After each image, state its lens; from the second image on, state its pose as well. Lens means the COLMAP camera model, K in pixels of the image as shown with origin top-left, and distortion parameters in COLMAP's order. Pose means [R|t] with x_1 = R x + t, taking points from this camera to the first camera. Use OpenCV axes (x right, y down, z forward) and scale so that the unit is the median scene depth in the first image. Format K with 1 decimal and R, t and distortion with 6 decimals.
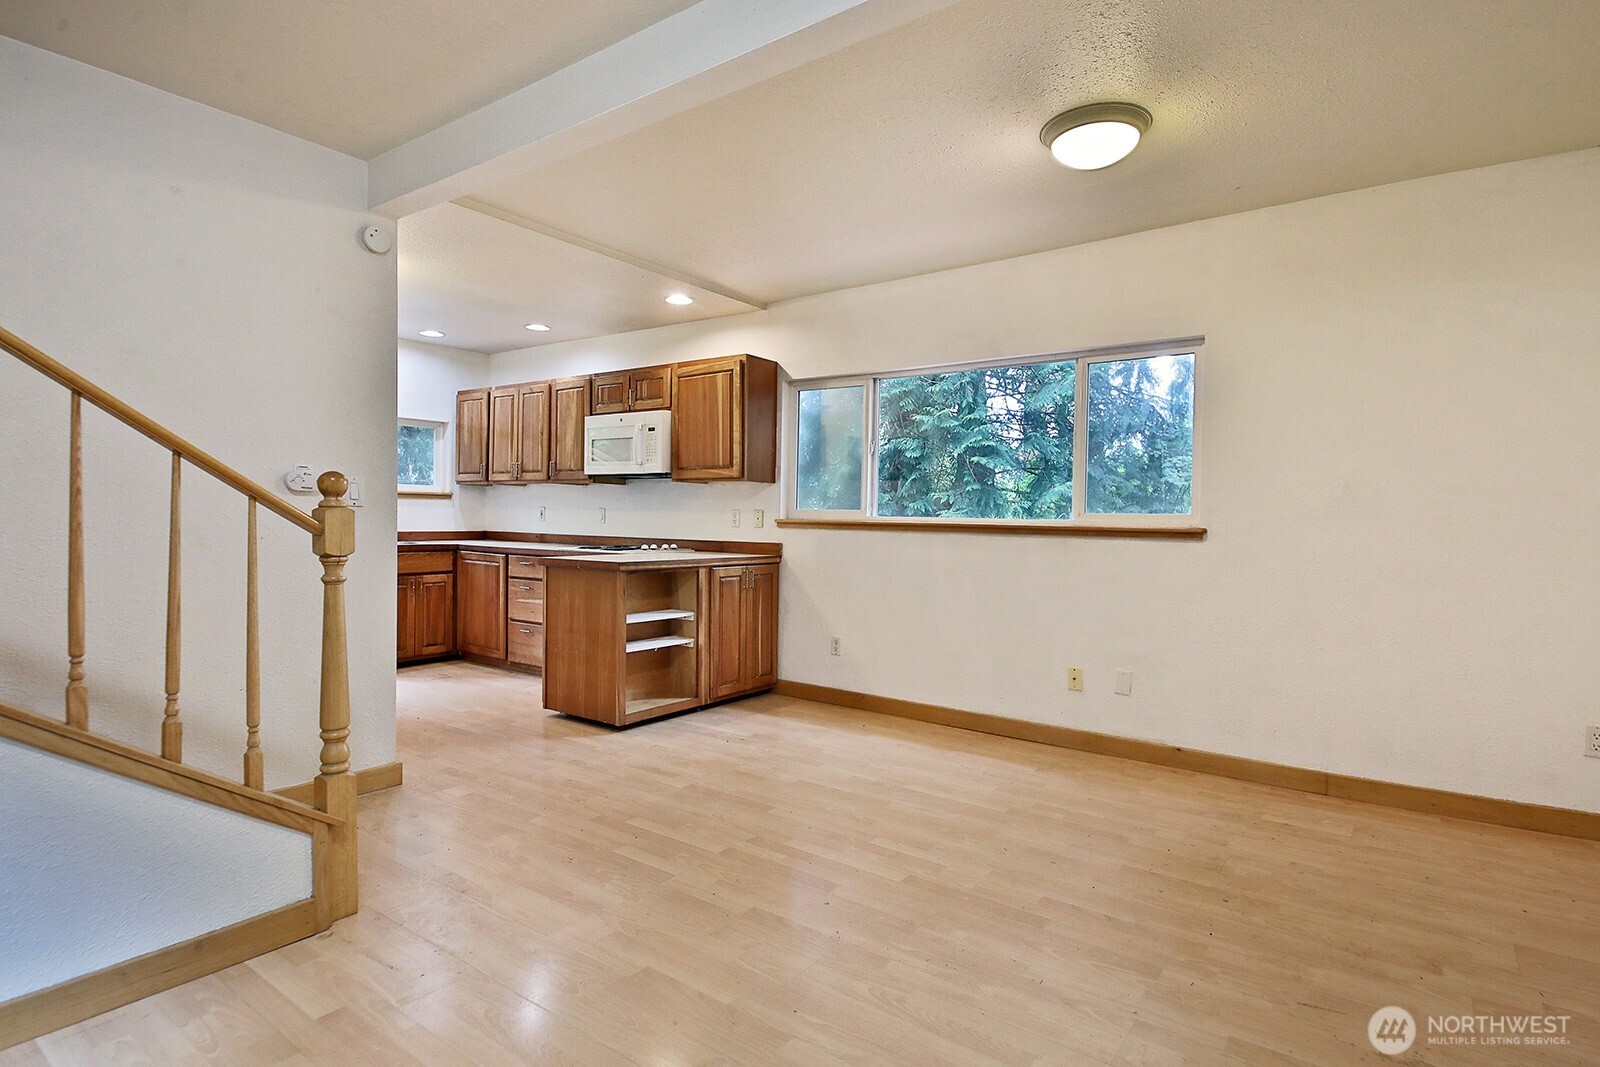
lens RADIAL K [[825.0, 0, 800.0], [0, 825.0, 533.5], [0, 0, 1]] dist [0.052676, -0.000004]
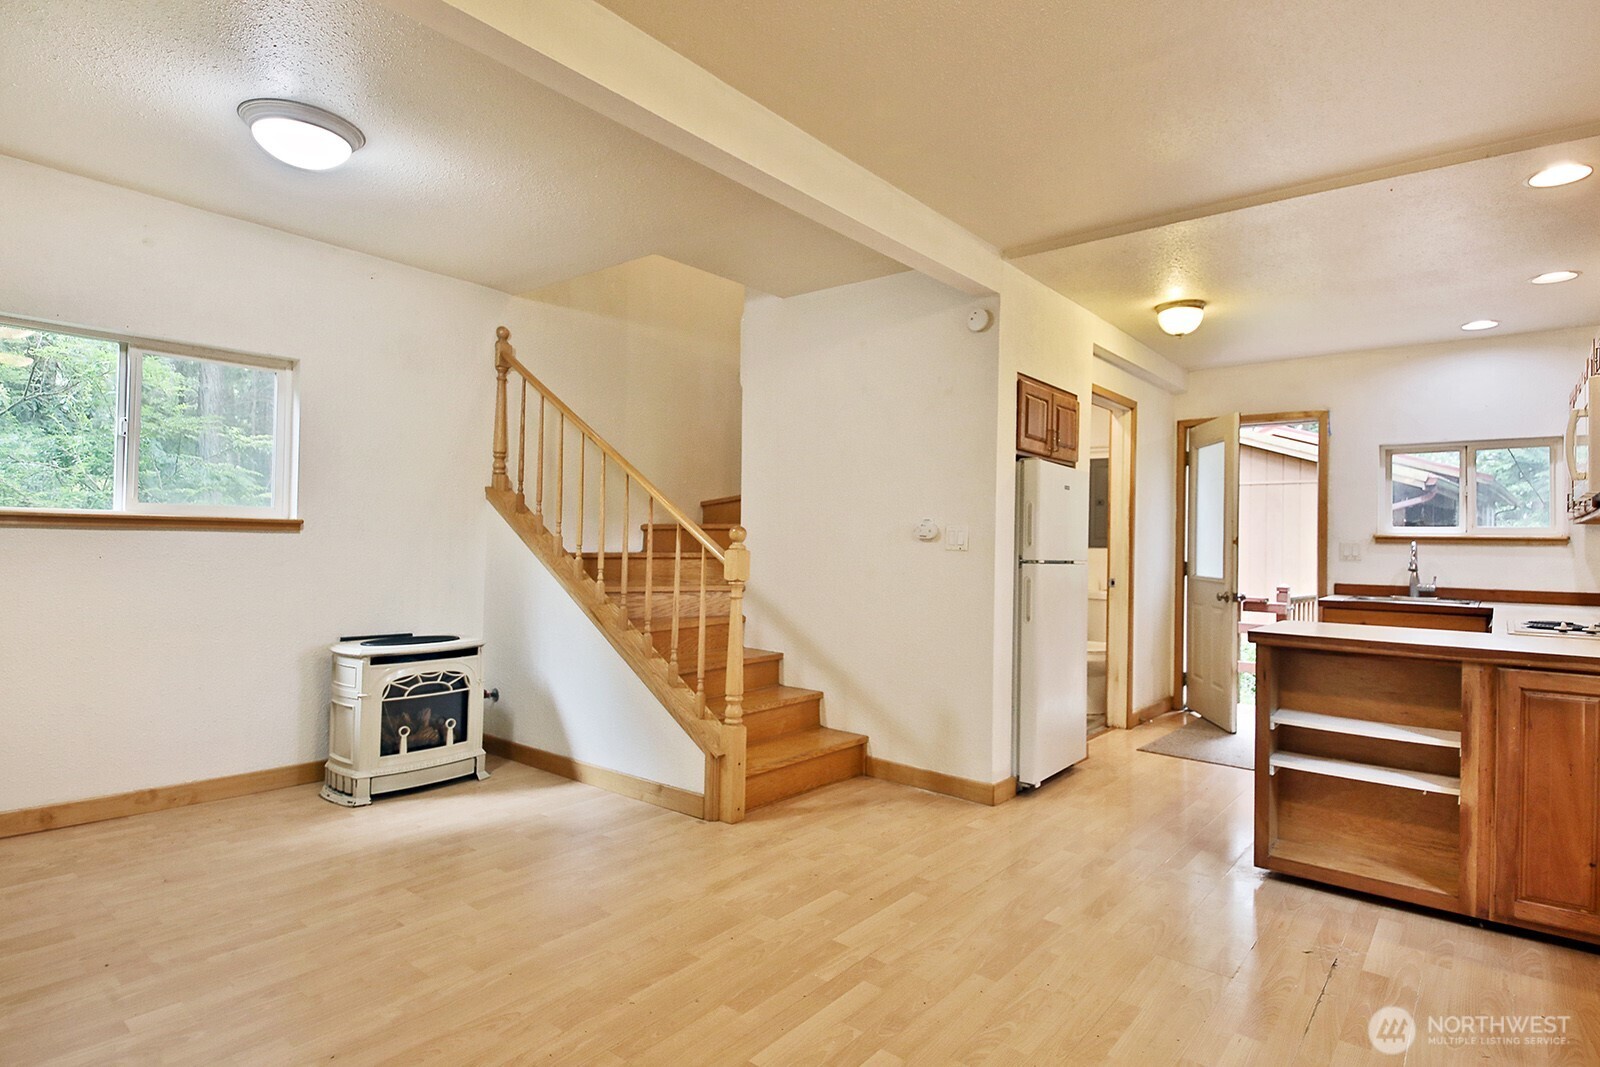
lens RADIAL K [[850.4, 0, 800.0], [0, 850.4, 533.5], [0, 0, 1]] dist [0.002388, 0.000180]
pose [[-0.053949, -0.023375, -0.998270, 0.370567], [-0.040297, 0.998963, -0.021213, -0.011803], [0.997730, 0.039083, -0.054835, 0.455417]]
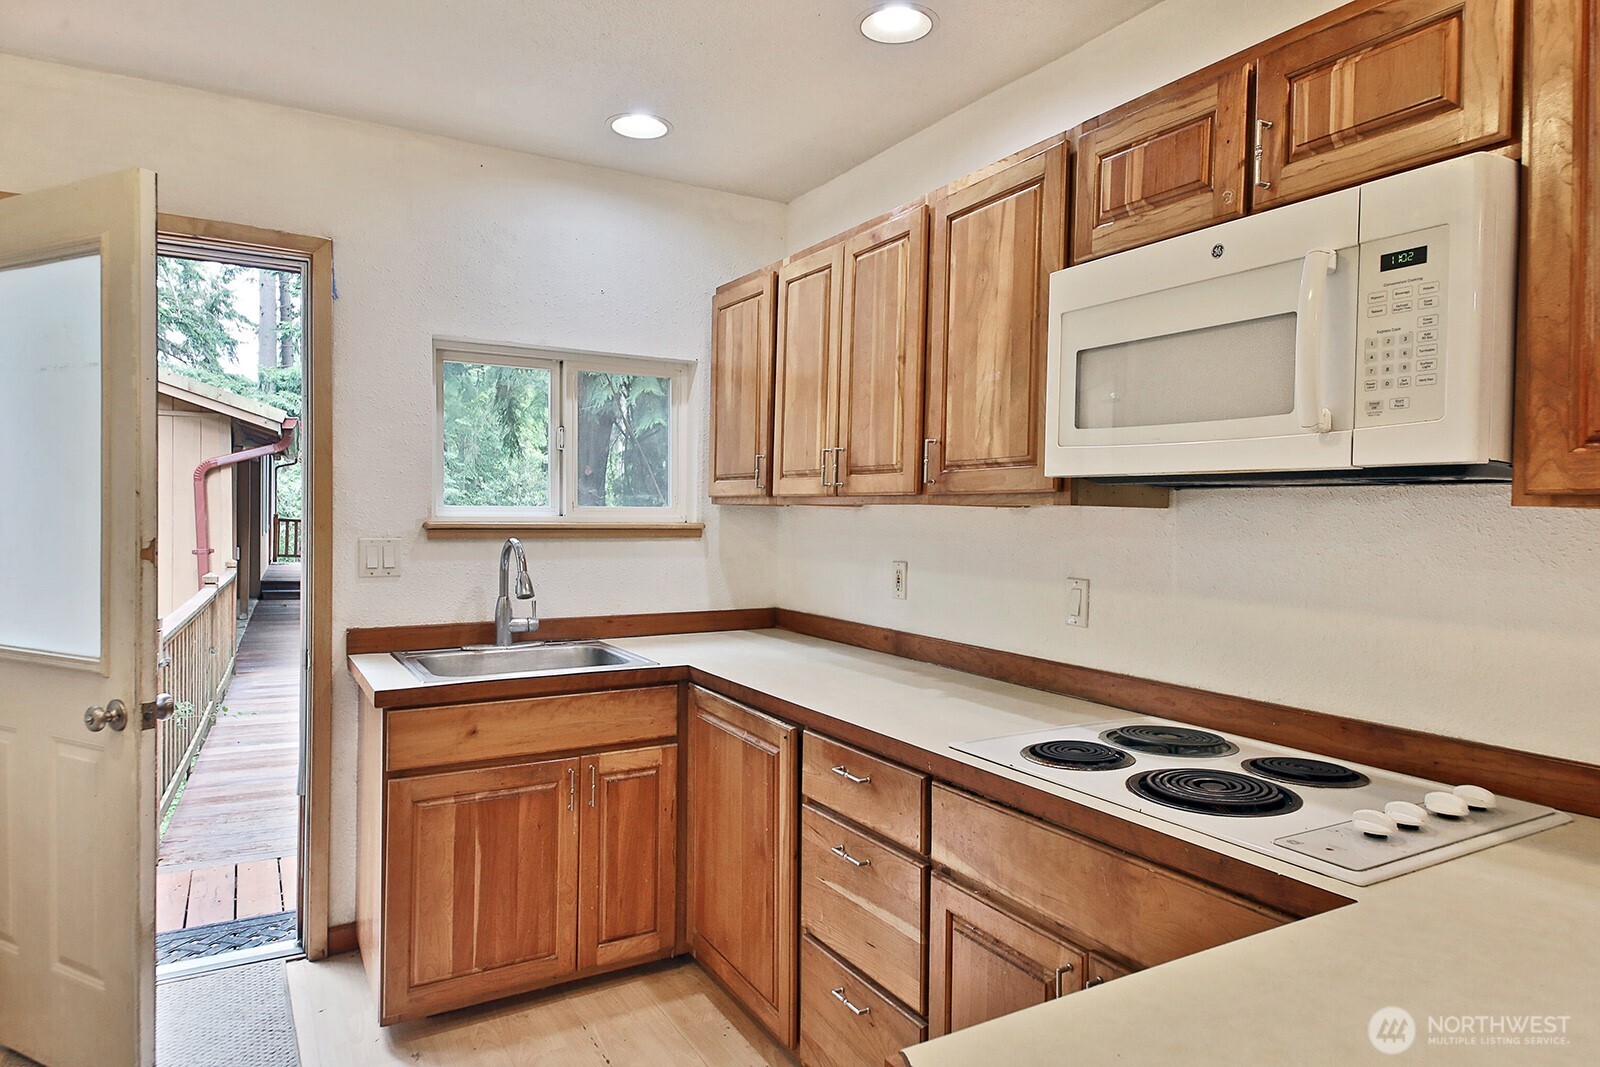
lens RADIAL K [[943.5, 0, 800.0], [0, 943.5, 533.5], [0, 0, 1]] dist [0.006119, 0.001300]
pose [[0.921587, 0.004972, -0.388140, -0.204306], [-0.006851, 0.999971, -0.003458, -0.048206], [0.388111, 0.005847, 0.921594, 0.643194]]
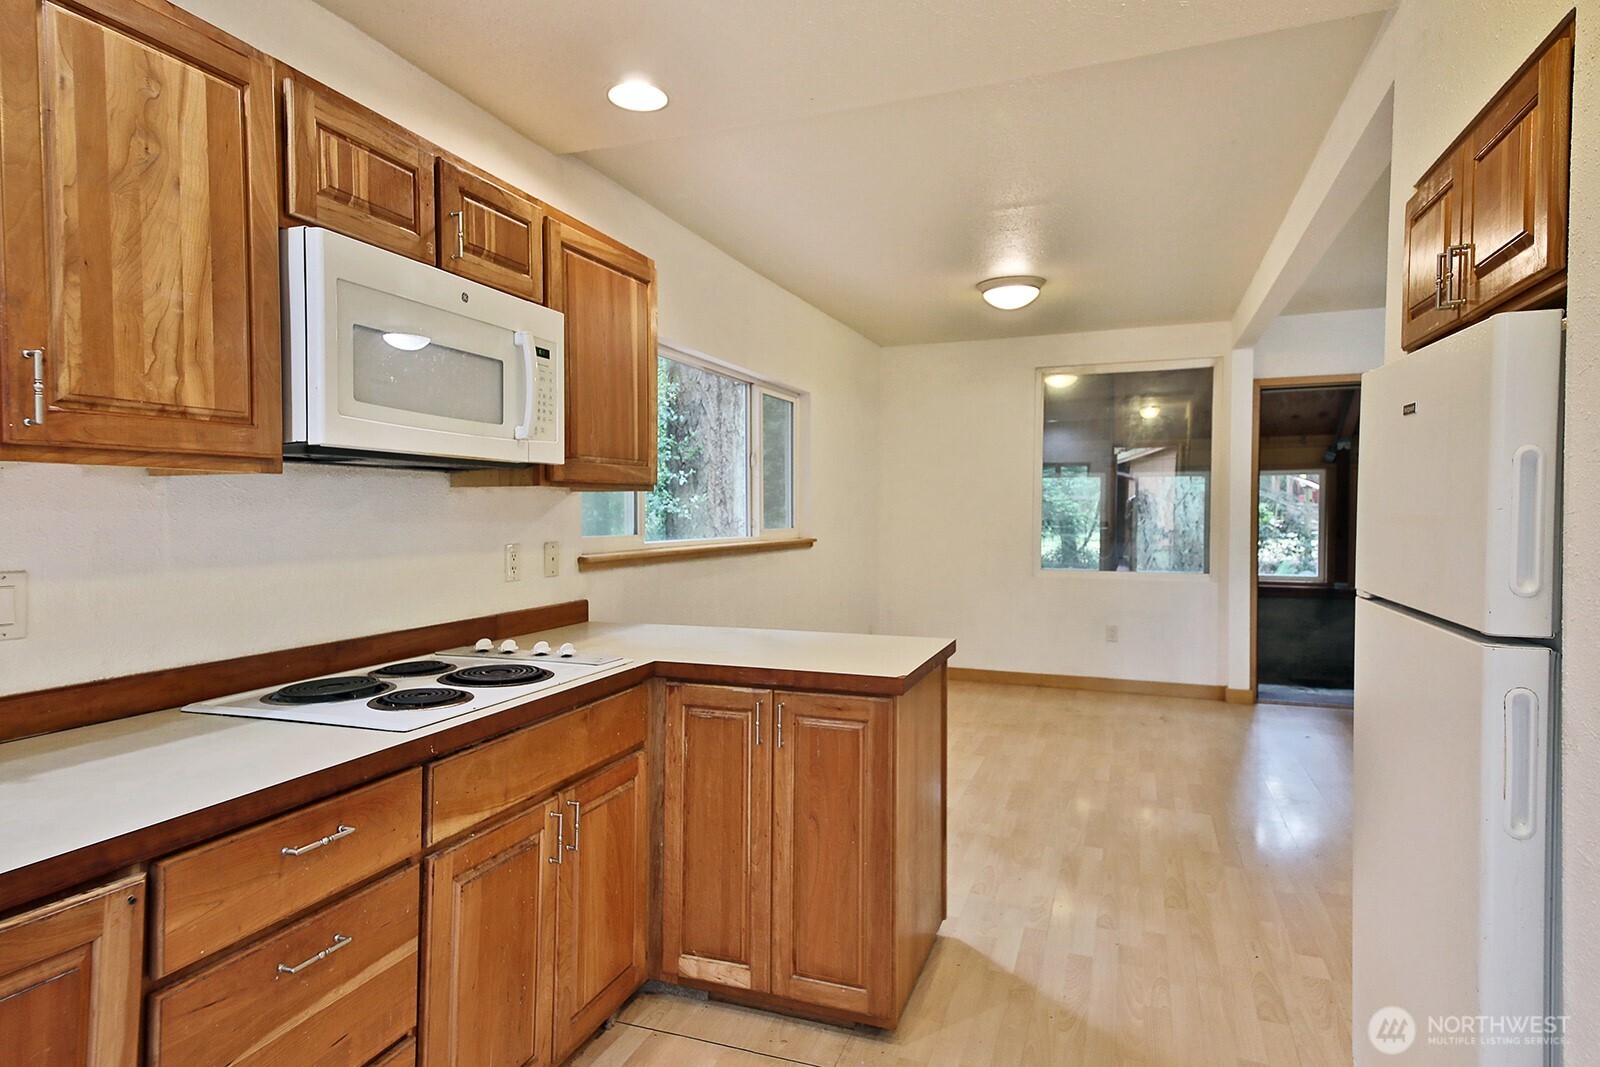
lens RADIAL K [[888.9, 0, 800.0], [0, 888.9, 533.5], [0, 0, 1]] dist [0.049193, 0.000195]
pose [[-0.271033, -0.043346, 0.961594, -0.562176], [0.009522, 0.998816, 0.047708, -0.052710], [-0.962523, 0.022087, -0.270299, 0.894520]]
